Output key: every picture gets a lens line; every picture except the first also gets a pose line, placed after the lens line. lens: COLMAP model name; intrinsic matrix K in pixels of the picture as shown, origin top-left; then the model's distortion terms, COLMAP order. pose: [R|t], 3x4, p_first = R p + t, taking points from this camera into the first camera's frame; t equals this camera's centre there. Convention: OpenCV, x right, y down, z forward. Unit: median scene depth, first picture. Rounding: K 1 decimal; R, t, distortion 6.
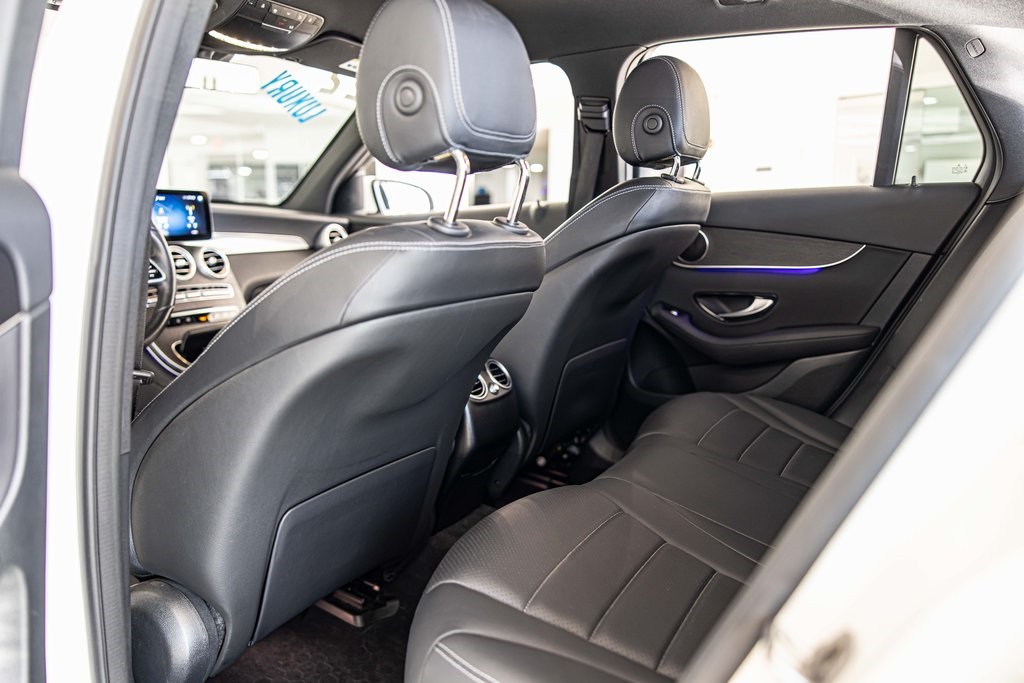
lens RADIAL K [[786.7, 0, 512.0], [0, 786.7, 341.5], [0, 0, 1]] dist [0.001438, -0.000886]
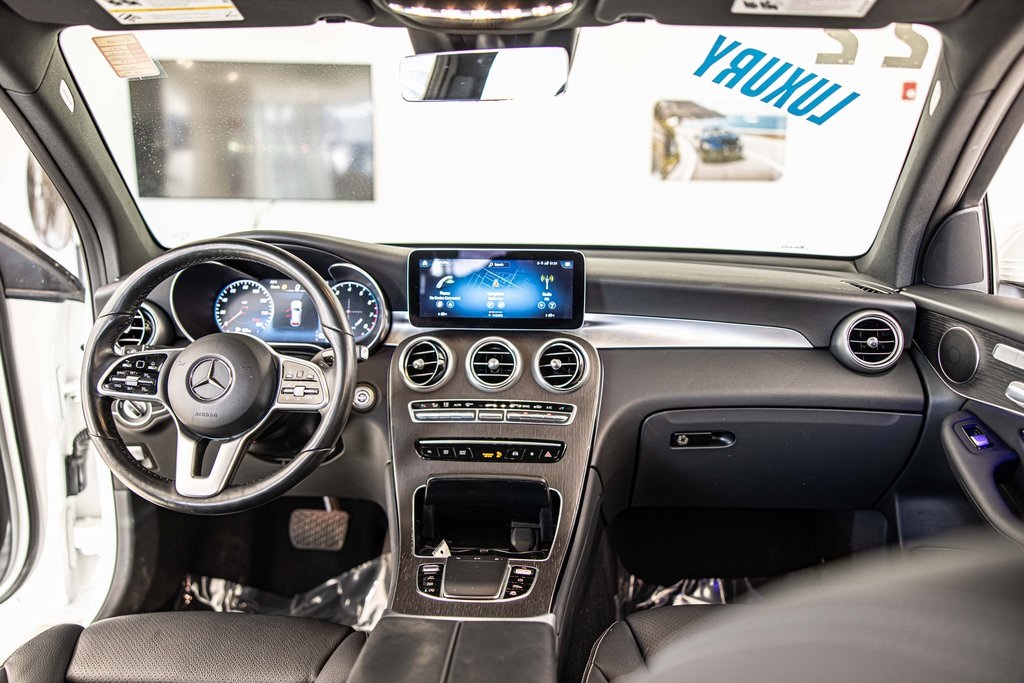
lens RADIAL K [[786.7, 0, 512.0], [0, 786.7, 341.5], [0, 0, 1]] dist [0.001438, -0.000886]
pose [[0.444568, 0.162335, -0.880913, 0.162895], [-0.147413, 0.983291, 0.106806, -0.182266], [0.883532, 0.082376, 0.461070, 0.668810]]
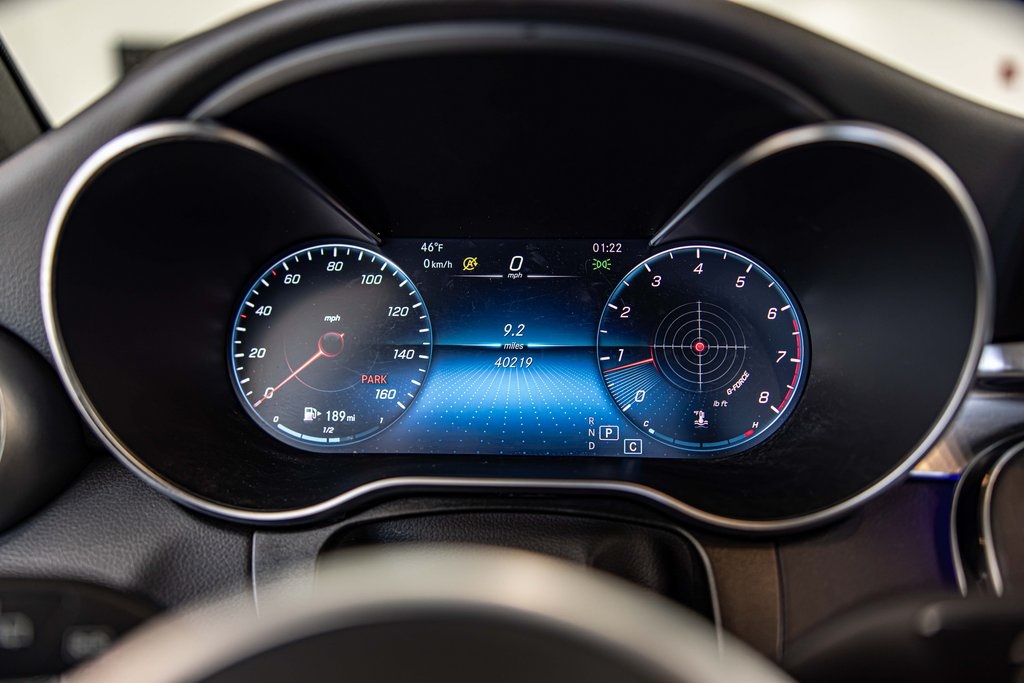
lens RADIAL K [[758.7, 0, 512.0], [0, 758.7, 341.5], [0, 0, 1]] dist [-0.001917, 0.002044]
pose [[0.461378, 0.128633, -0.877829, -0.381223], [-0.138041, 0.987792, 0.072193, -0.120133], [0.876399, 0.087868, 0.473502, 0.728214]]
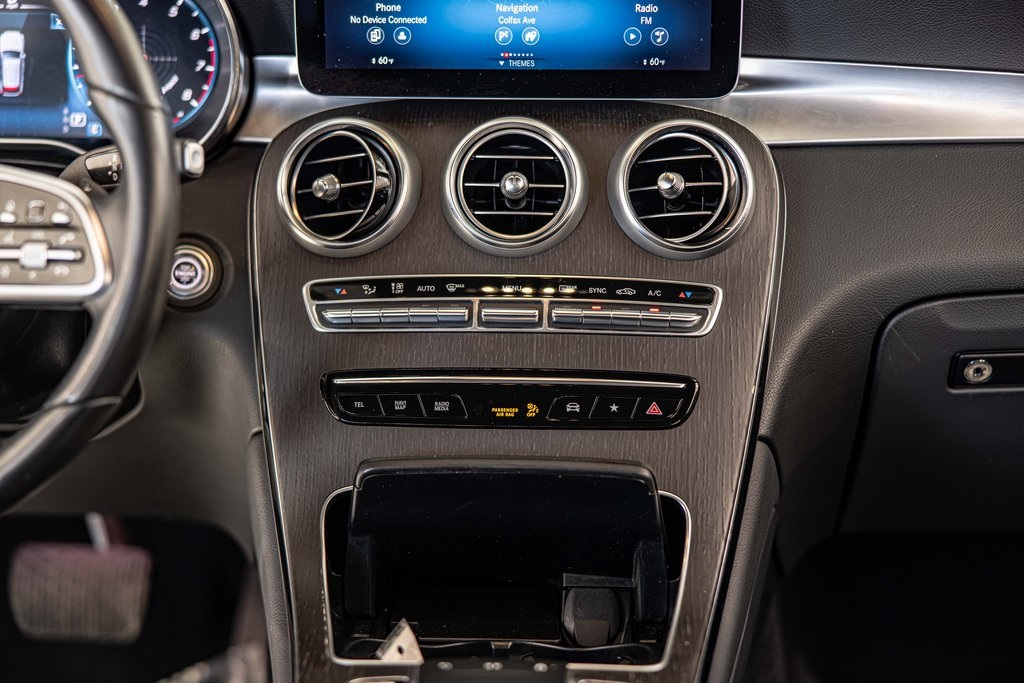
lens RADIAL K [[1820.9, 0, 512.0], [0, 1820.9, 341.5], [0, 0, 1]] dist [-0.006868, -0.003393]
pose [[0.453847, 0.249666, -0.855389, 0.113300], [-0.140777, 0.967980, 0.207836, -0.167435], [0.879889, 0.026093, 0.474462, 0.672409]]
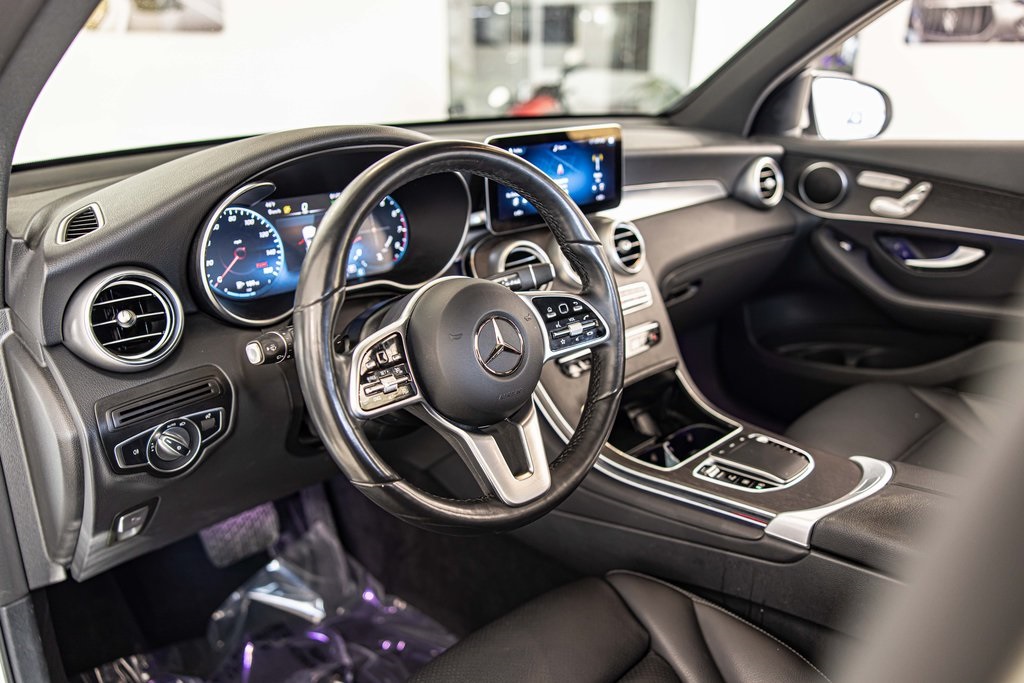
lens RADIAL K [[786.7, 0, 512.0], [0, 786.7, 341.5], [0, 0, 1]] dist [0.001438, -0.000886]
pose [[0.957880, 0.099886, -0.269236, -0.291017], [-0.045653, 0.978602, 0.200636, -0.148553], [0.283516, -0.179894, 0.941943, 0.377021]]
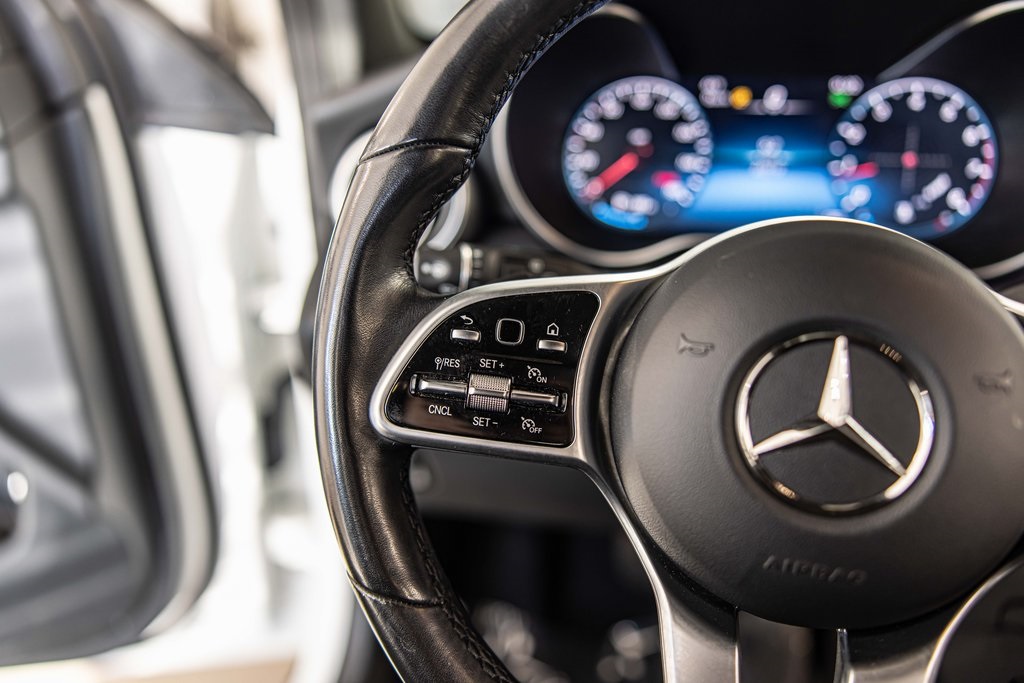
lens RADIAL K [[758.7, 0, 512.0], [0, 758.7, 341.5], [0, 0, 1]] dist [-0.001917, 0.002044]
pose [[0.277018, 0.326651, -0.903637, -0.305463], [-0.141478, 0.944058, 0.297891, -0.110802], [0.950392, 0.045324, 0.307735, 0.649277]]
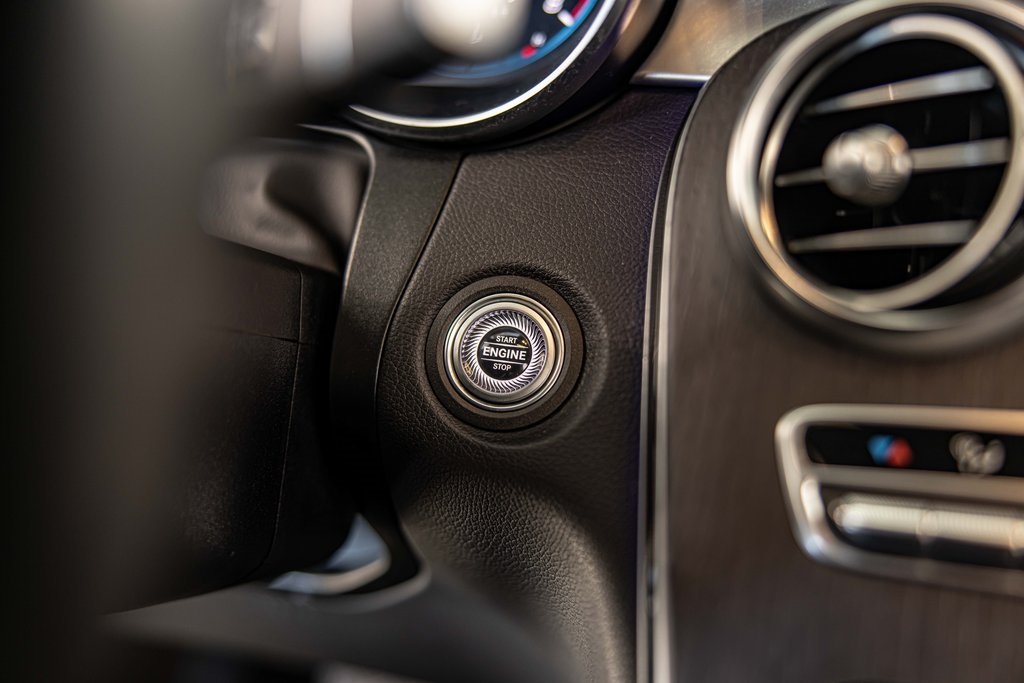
lens RADIAL K [[1106.7, 0, 512.0], [0, 1106.7, 341.5], [0, 0, 1]] dist [-0.005272, -0.002363]
pose [[0.194483, 0.272659, -0.942249, -0.309610], [-0.159392, 0.956608, 0.243915, -0.089625], [0.967869, 0.102750, 0.229503, 0.828842]]
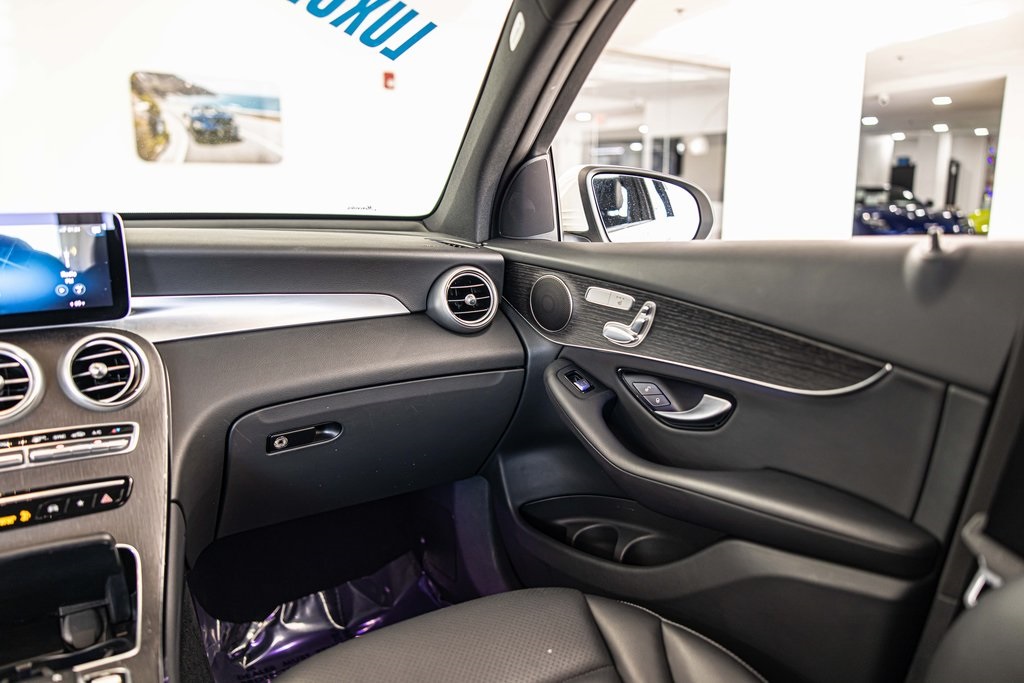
lens RADIAL K [[790.1, 0, 512.0], [0, 790.1, 341.5], [0, 0, 1]] dist [-0.003651, 0.006125]
pose [[0.881382, 0.083477, -0.464971, 0.039097], [-0.068605, 0.996447, 0.048848, -0.156375], [0.467397, -0.011155, 0.883977, 0.706162]]
